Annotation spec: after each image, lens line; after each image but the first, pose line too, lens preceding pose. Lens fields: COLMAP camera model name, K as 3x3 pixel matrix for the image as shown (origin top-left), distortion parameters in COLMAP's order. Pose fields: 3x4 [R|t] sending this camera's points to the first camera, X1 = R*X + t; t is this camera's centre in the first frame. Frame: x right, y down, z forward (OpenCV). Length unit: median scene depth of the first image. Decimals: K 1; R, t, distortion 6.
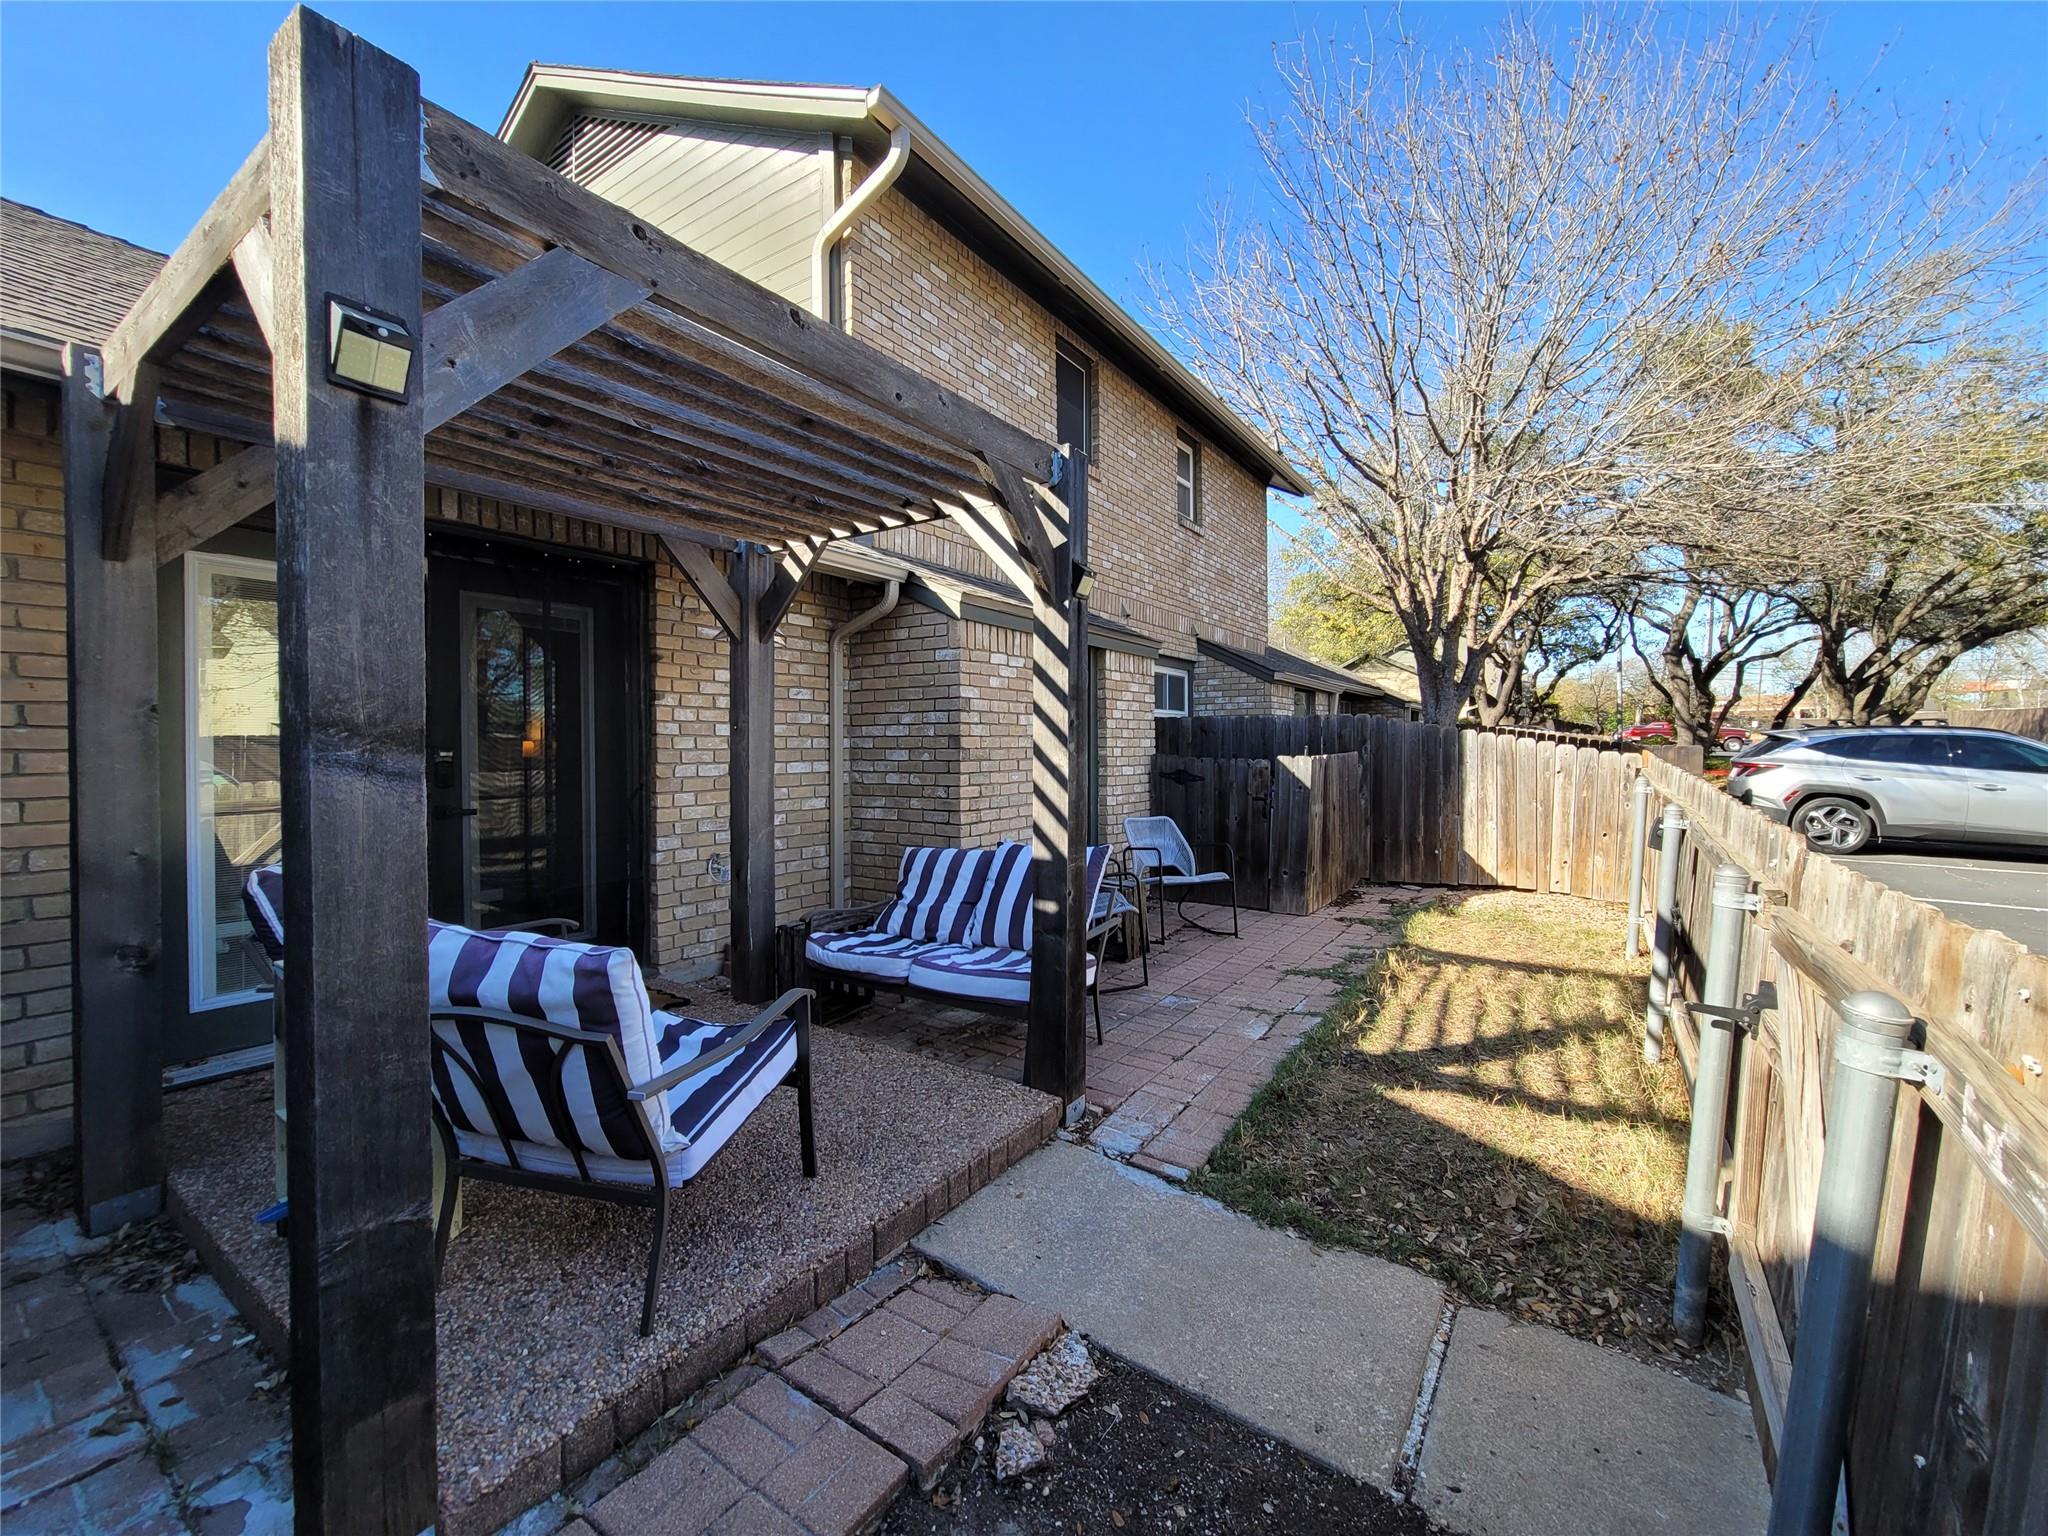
lens RADIAL K [[833.7, 0, 1025.7], [0, 833.7, 750.9], [0, 0, 1]] dist [-0.000204, 0.000087]
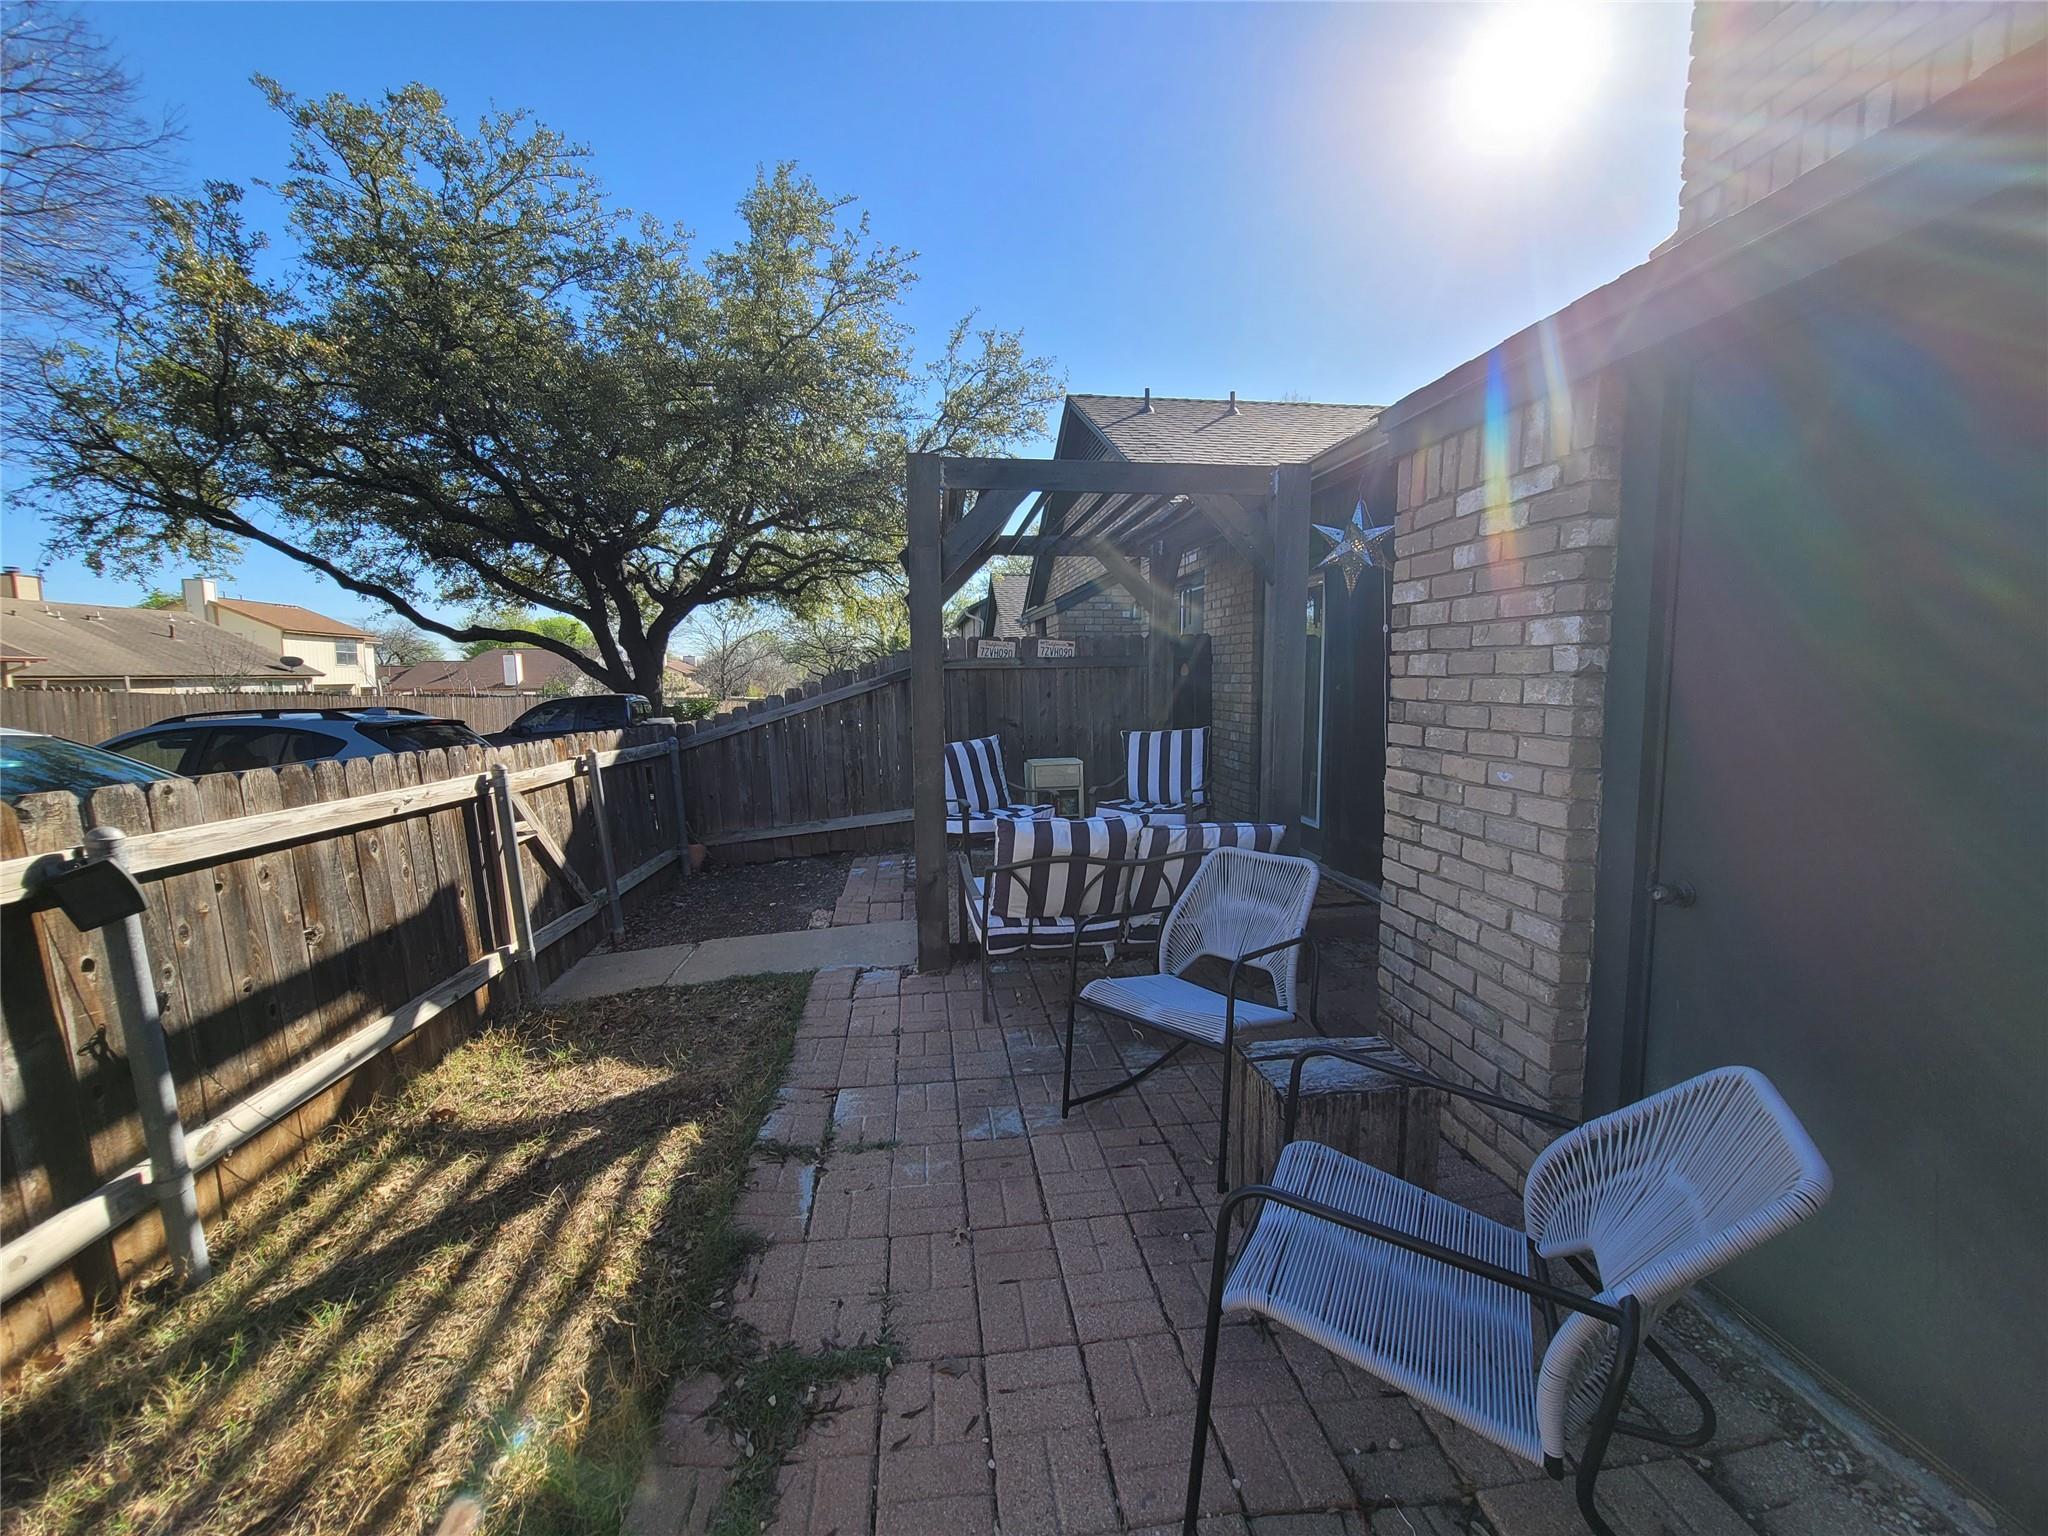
lens RADIAL K [[833.7, 0, 1025.7], [0, 833.7, 750.9], [0, 0, 1]] dist [-0.000204, 0.000087]
pose [[-0.747850, 0.071790, -0.659975, 0.575078], [0.009149, 0.995156, 0.097883, -0.030622], [0.663805, 0.067164, -0.744884, 1.523036]]
